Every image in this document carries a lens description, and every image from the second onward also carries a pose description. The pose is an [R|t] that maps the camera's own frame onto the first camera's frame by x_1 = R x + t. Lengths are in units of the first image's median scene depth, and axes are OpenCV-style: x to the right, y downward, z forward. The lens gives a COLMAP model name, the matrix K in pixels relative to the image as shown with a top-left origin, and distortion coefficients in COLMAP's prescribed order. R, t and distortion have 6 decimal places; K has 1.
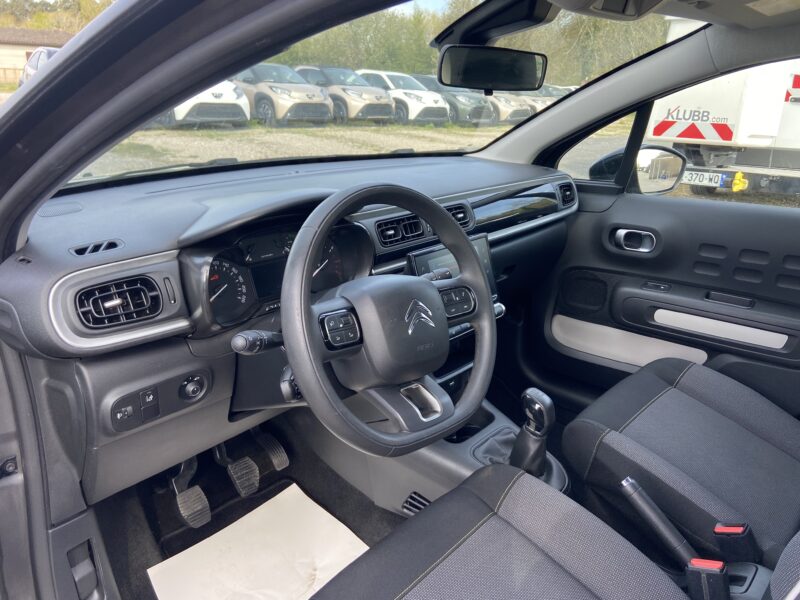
lens RADIAL K [[607.3, 0, 411.1], [0, 607.3, 304.1], [0, 0, 1]] dist [0.133798, -0.167154]
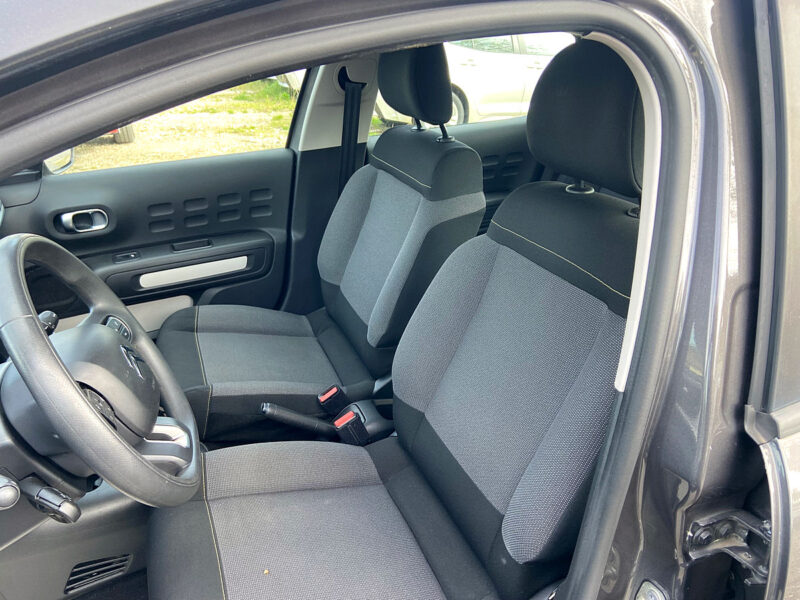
lens RADIAL K [[607.3, 0, 411.1], [0, 607.3, 304.1], [0, 0, 1]] dist [0.133798, -0.167154]
pose [[0.424144, -0.410818, 0.807050, -0.307168], [0.331530, 0.899756, 0.283773, -0.105032], [-0.842727, 0.147201, 0.517825, 0.075904]]
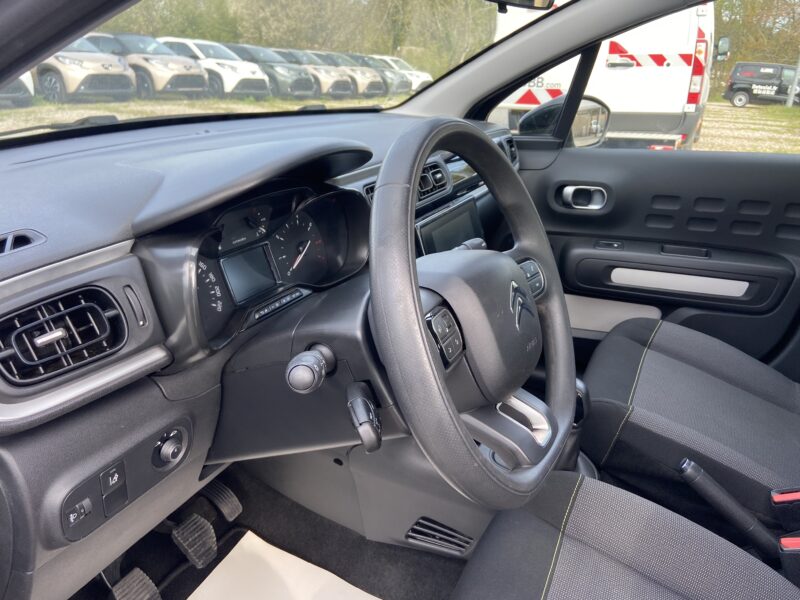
lens RADIAL K [[607.3, 0, 411.1], [0, 607.3, 304.1], [0, 0, 1]] dist [0.133798, -0.167154]
pose [[0.958599, -0.107751, 0.263586, -0.170476], [0.098130, 0.993945, 0.049439, -0.016059], [-0.267317, -0.021526, 0.963368, 0.190903]]
